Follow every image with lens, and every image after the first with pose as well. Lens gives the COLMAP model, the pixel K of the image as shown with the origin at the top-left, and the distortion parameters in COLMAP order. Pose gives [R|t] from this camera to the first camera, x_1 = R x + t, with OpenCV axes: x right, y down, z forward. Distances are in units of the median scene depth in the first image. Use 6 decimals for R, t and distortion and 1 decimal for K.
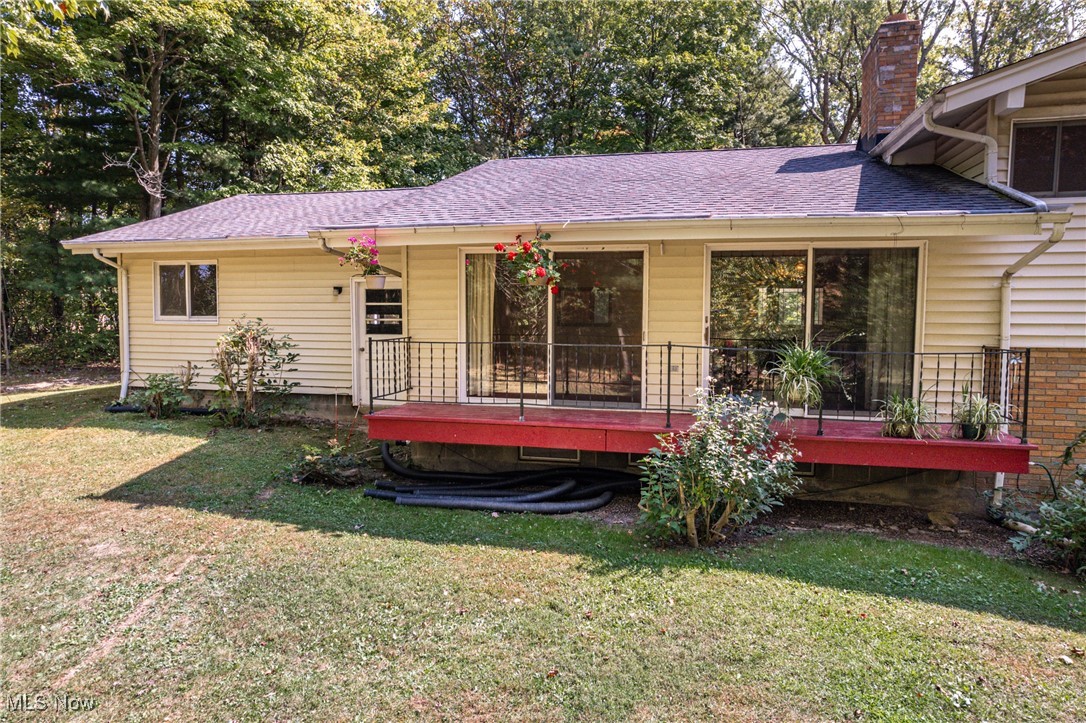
lens RADIAL K [[697.4, 0, 545.1], [0, 697.4, 362.3], [0, 0, 1]] dist [-0.065395, 0.068913]
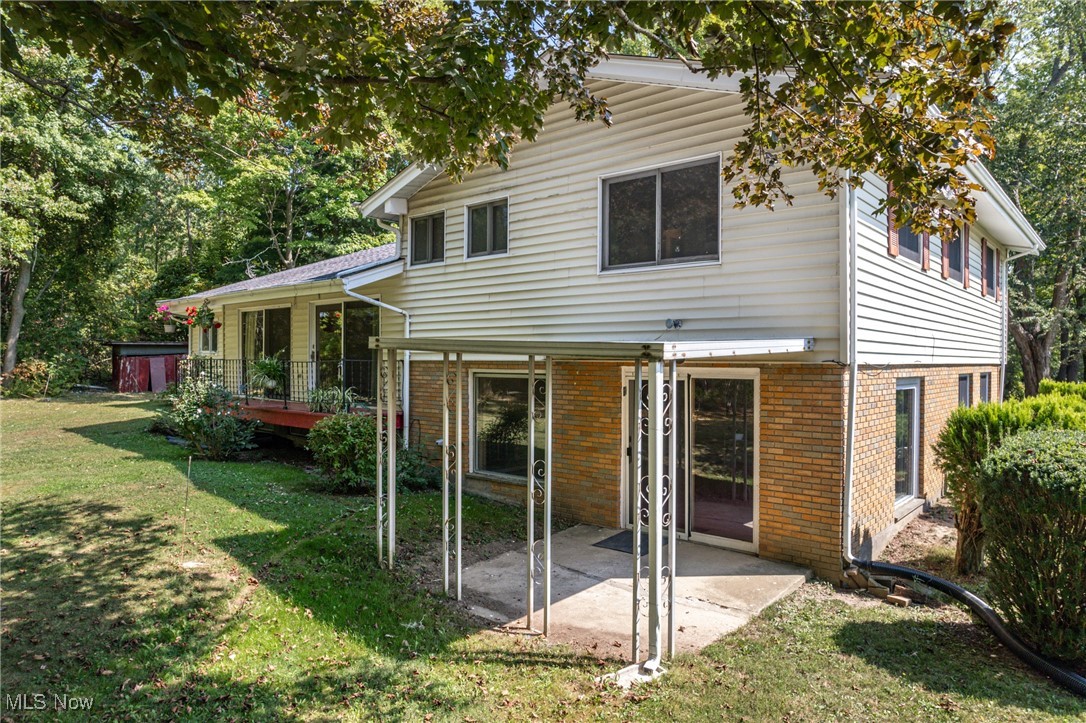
lens RADIAL K [[697.4, 0, 545.1], [0, 697.4, 362.3], [0, 0, 1]] dist [-0.065395, 0.068913]
pose [[0.890517, -0.000413, -0.454949, 1.701878], [-0.031534, 0.997538, -0.062630, 0.070430], [0.453855, 0.070120, 0.888312, -0.246119]]
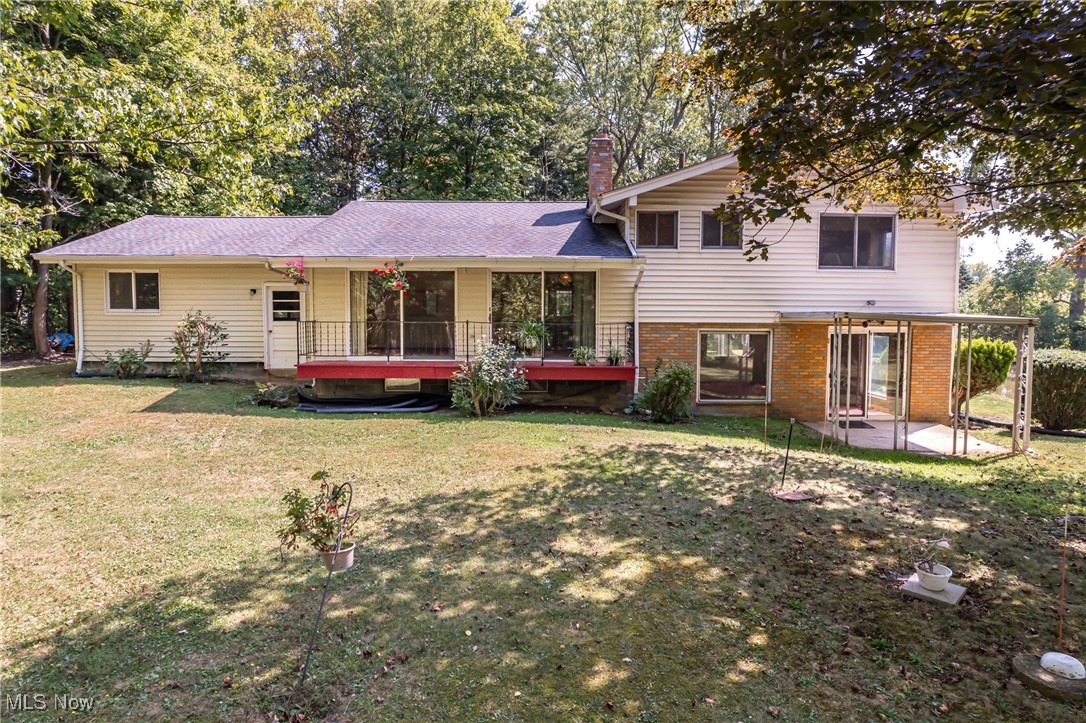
lens RADIAL K [[697.4, 0, 545.1], [0, 697.4, 362.3], [0, 0, 1]] dist [-0.065395, 0.068913]
pose [[0.970692, -0.018054, 0.239648, -0.074459], [0.017861, 0.999836, 0.002975, 0.083731], [-0.239663, 0.001392, 0.970855, -0.903893]]
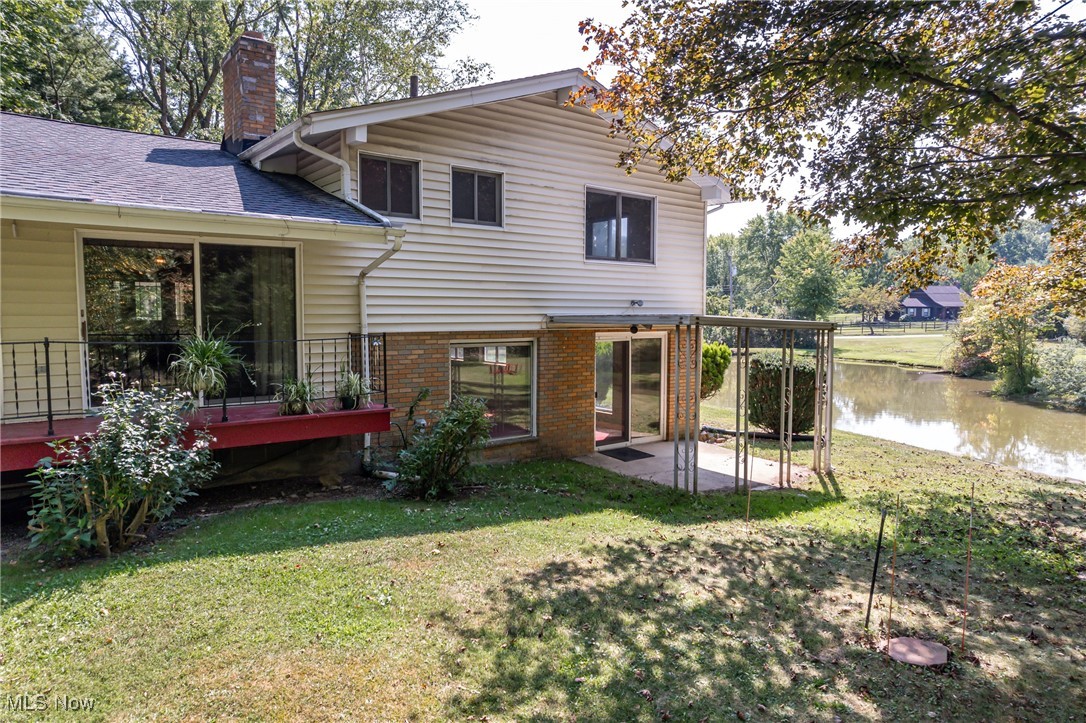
lens RADIAL K [[697.4, 0, 545.1], [0, 697.4, 362.3], [0, 0, 1]] dist [-0.065395, 0.068913]
pose [[0.625639, -0.059369, 0.777850, -0.102421], [0.055003, 0.997976, 0.031929, 0.008270], [-0.778171, 0.022808, 0.627638, -0.037115]]
